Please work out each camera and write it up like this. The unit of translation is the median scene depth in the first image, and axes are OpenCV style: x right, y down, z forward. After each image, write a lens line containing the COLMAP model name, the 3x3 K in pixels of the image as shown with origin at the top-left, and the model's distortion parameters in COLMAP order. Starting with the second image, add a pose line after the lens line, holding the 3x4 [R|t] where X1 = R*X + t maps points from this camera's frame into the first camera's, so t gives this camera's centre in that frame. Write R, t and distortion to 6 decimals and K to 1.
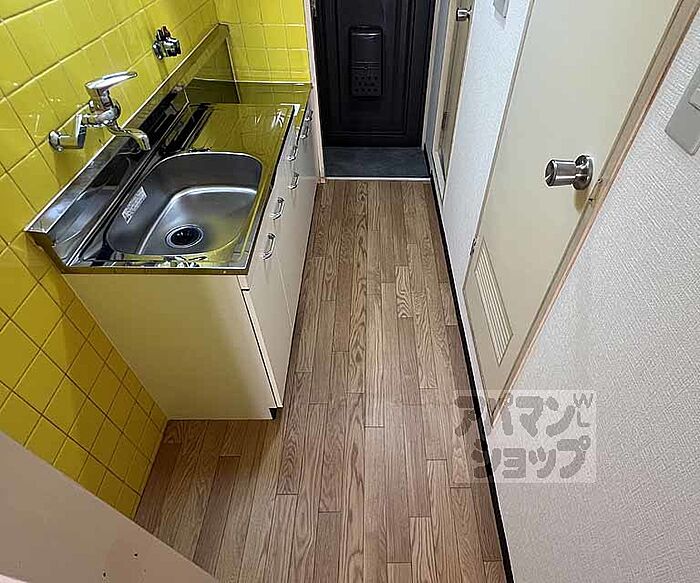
lens RADIAL K [[404.8, 0, 376.2], [0, 404.8, 290.1], [0, 0, 1]] dist [0.000292, -0.002543]
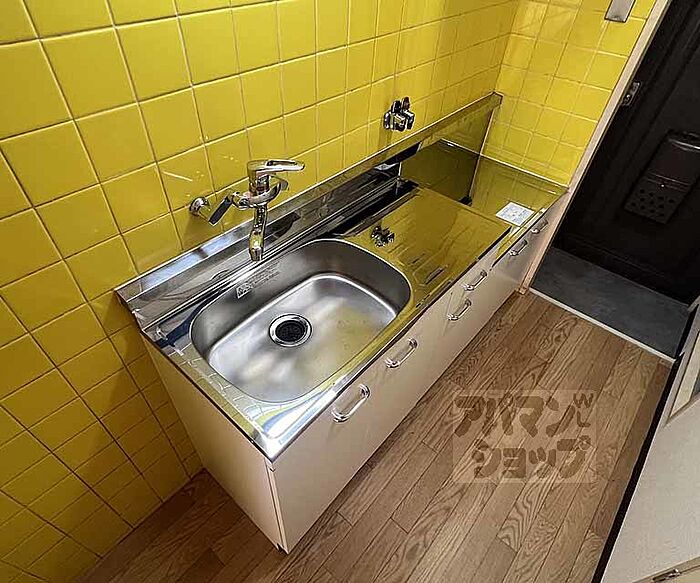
lens RADIAL K [[409.1, 0, 350.0], [0, 409.1, 291.5], [0, 0, 1]] dist [0.001195, -0.000481]
pose [[0.740716, 0.483711, -0.466224, -0.009296], [-0.504392, 0.858807, 0.089663, -0.227629], [0.443767, 0.168744, 0.880111, 0.183844]]
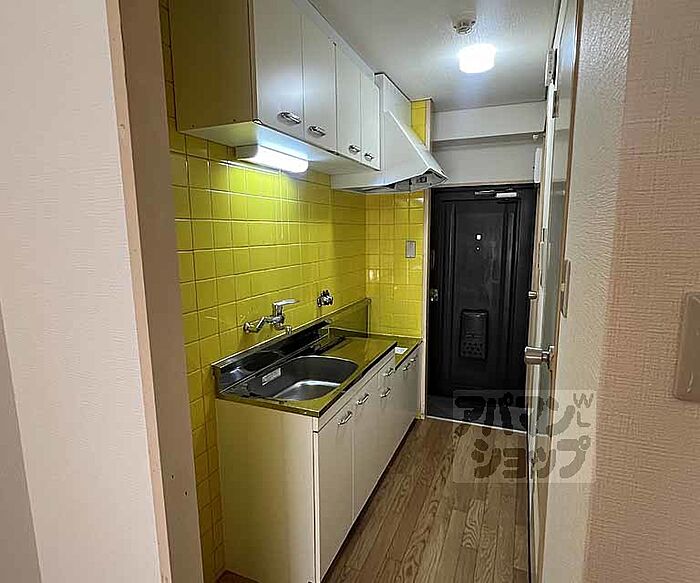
lens RADIAL K [[415.1, 0, 368.0], [0, 415.1, 292.5], [0, 0, 1]] dist [-0.000552, -0.000167]
pose [[0.932019, 0.029612, -0.361198, 0.181270], [-0.245913, 0.783773, -0.570287, 0.210017], [0.266210, 0.620342, 0.737773, -0.154652]]
